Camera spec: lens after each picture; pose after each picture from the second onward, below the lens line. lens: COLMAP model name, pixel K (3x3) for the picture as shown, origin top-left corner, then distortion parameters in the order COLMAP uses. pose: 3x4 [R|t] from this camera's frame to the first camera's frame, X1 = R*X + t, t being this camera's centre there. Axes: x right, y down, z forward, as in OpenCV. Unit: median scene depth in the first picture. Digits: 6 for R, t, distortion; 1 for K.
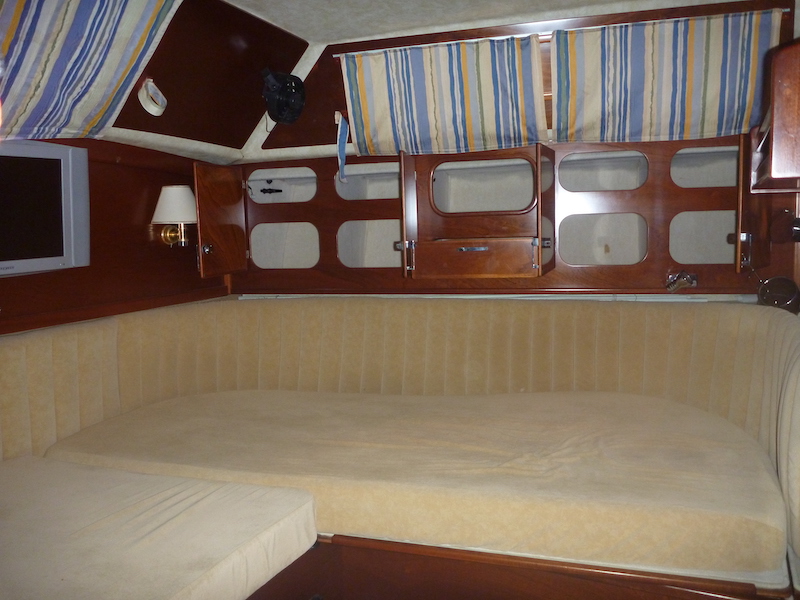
lens RADIAL K [[659.4, 0, 400.0], [0, 659.4, 300.0], [0, 0, 1]] dist [-0.032349, 0.000388]
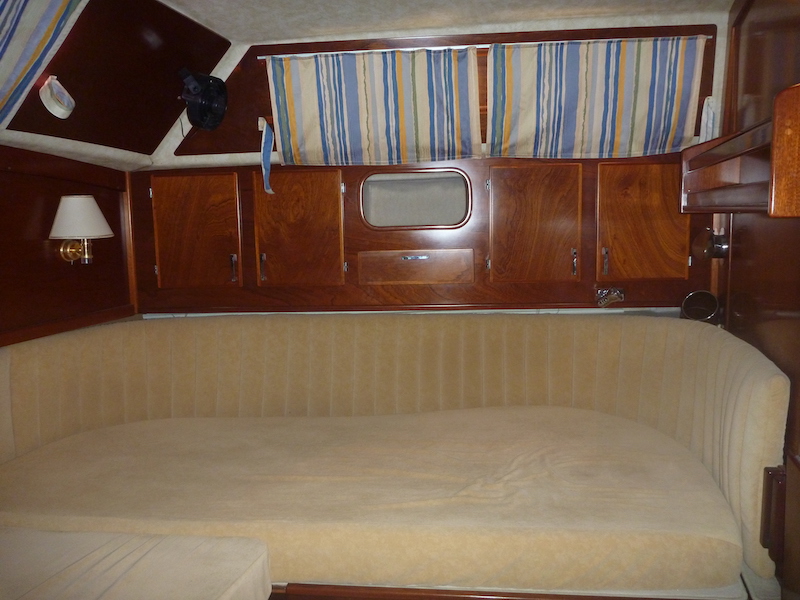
lens RADIAL K [[659.4, 0, 400.0], [0, 659.4, 300.0], [0, 0, 1]] dist [-0.032349, 0.000388]
pose [[0.981978, -0.016381, 0.188281, -0.088595], [0.015422, 0.999860, 0.006560, -0.034612], [-0.188362, -0.003538, 0.982093, 0.055055]]
